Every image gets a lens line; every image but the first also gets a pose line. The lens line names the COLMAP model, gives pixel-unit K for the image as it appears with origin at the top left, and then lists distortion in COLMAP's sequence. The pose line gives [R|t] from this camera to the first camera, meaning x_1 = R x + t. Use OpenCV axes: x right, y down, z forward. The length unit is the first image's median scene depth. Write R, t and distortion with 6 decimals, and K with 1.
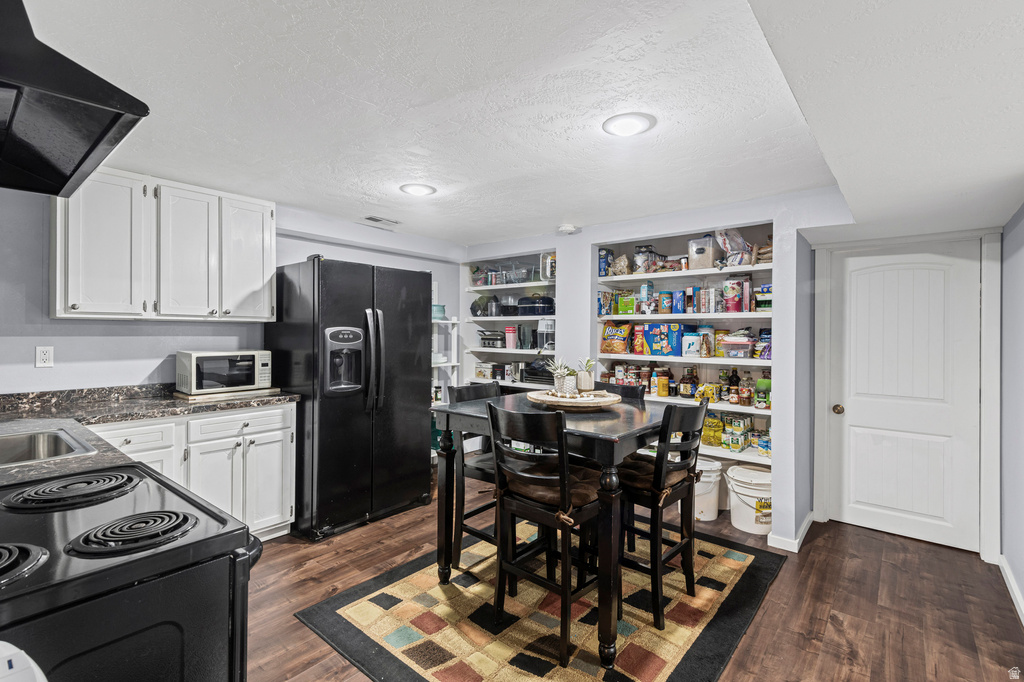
lens RADIAL K [[466.7, 0, 509.1], [0, 466.7, 335.3], [0, 0, 1]] dist [0.027945, -0.010856]
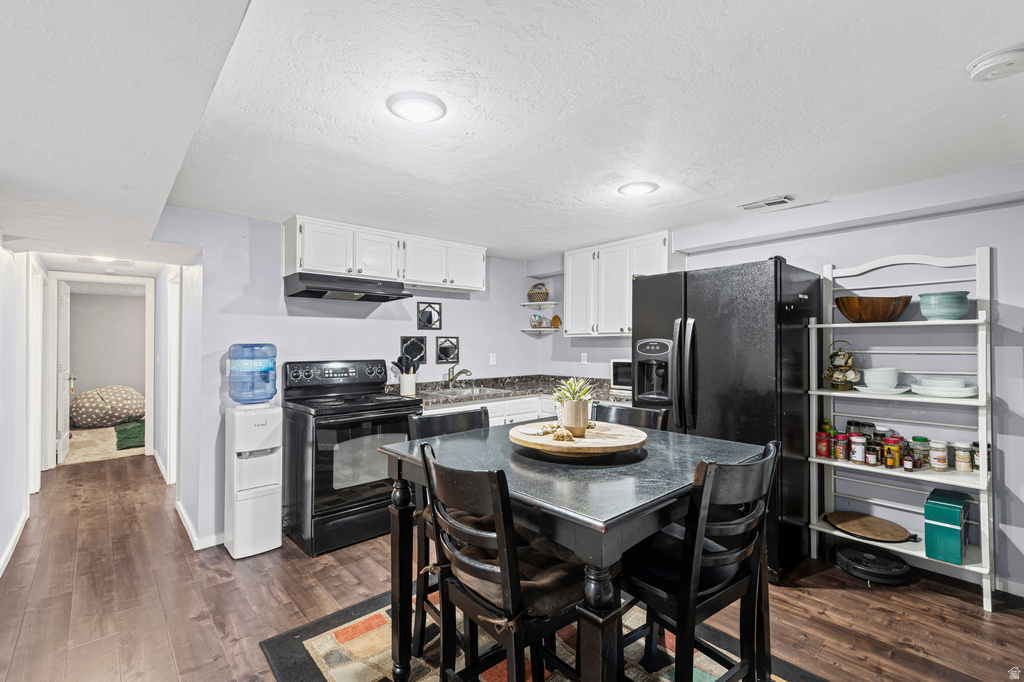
lens RADIAL K [[454.7, 0, 512.0], [0, 454.7, 341.0], [0, 0, 1]] dist [0.023810, -0.010181]
pose [[-0.147606, -0.013266, -0.988957, 0.611406], [0.000530, 0.999909, -0.013492, 0.000668], [0.989046, -0.002515, -0.147585, 0.744258]]
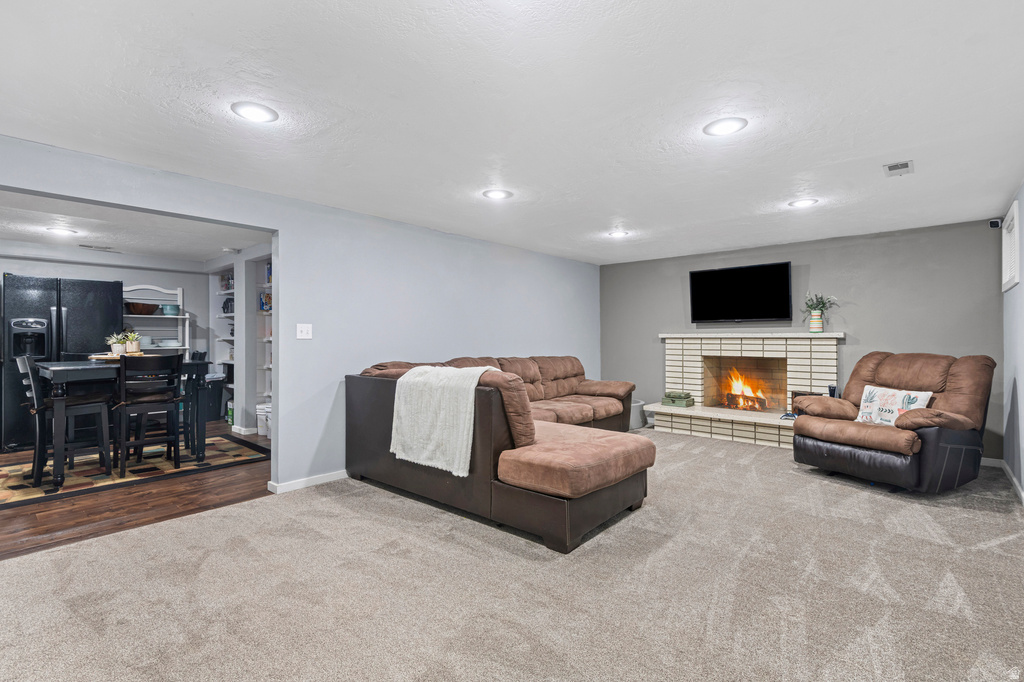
lens RADIAL K [[464.0, 0, 513.7], [0, 464.0, 328.8], [0, 0, 1]] dist [-0.000066, -0.000454]
pose [[0.999927, -0.011611, -0.003435, 1.120952], [0.011540, 0.999731, -0.020107, 0.059102], [0.003667, 0.020066, 0.999792, -0.473170]]
